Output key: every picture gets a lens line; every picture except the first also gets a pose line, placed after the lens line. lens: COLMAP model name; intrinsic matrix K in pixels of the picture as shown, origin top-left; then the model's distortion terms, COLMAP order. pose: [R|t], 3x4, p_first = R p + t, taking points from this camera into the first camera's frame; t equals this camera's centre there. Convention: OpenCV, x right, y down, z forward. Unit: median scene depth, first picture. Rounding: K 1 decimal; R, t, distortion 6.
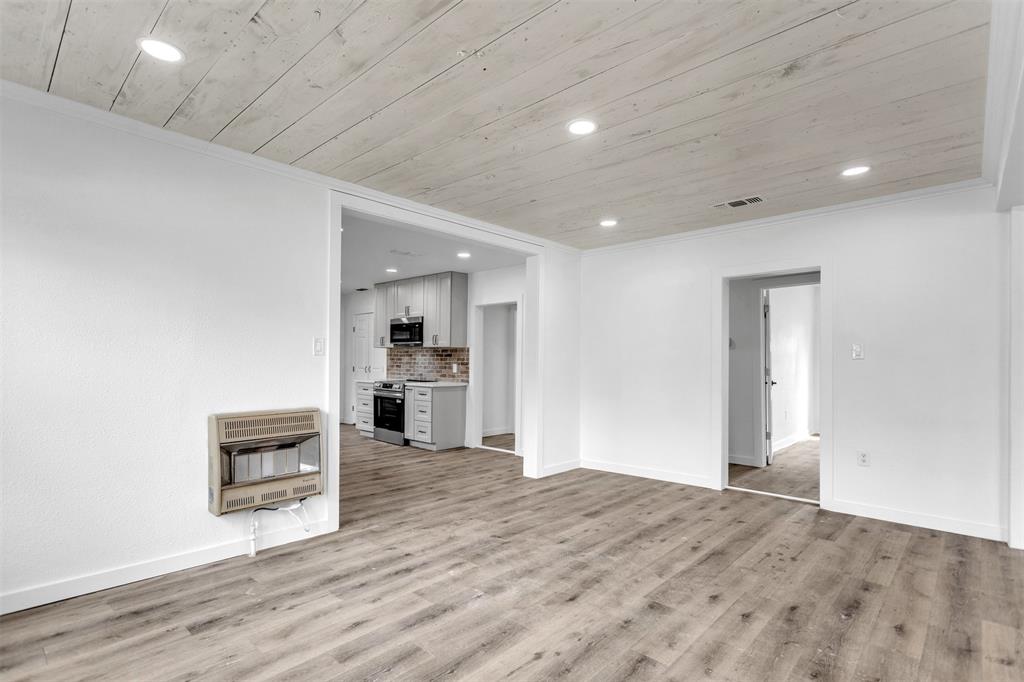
lens RADIAL K [[496.4, 0, 516.3], [0, 496.4, 341.5], [0, 0, 1]] dist [0.000409, 0.000136]
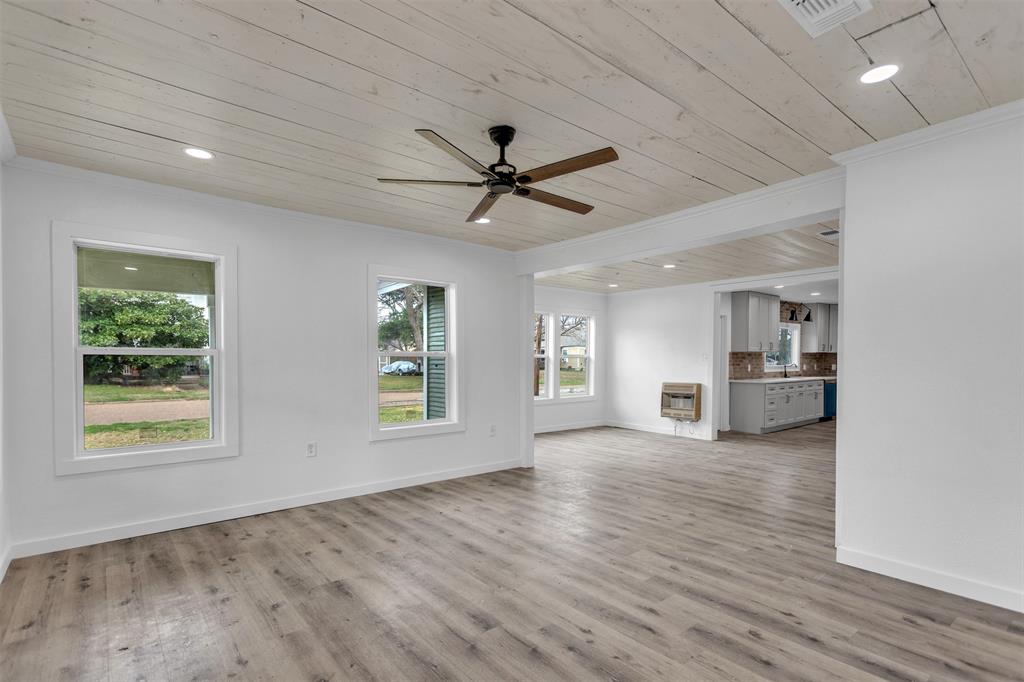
lens RADIAL K [[496.4, 0, 516.3], [0, 496.4, 341.5], [0, 0, 1]] dist [0.000409, 0.000136]
pose [[-0.133749, -0.043700, -0.990051, 2.199531], [0.025026, 0.998560, -0.047457, 0.025999], [0.990699, -0.031124, -0.132463, 0.501546]]
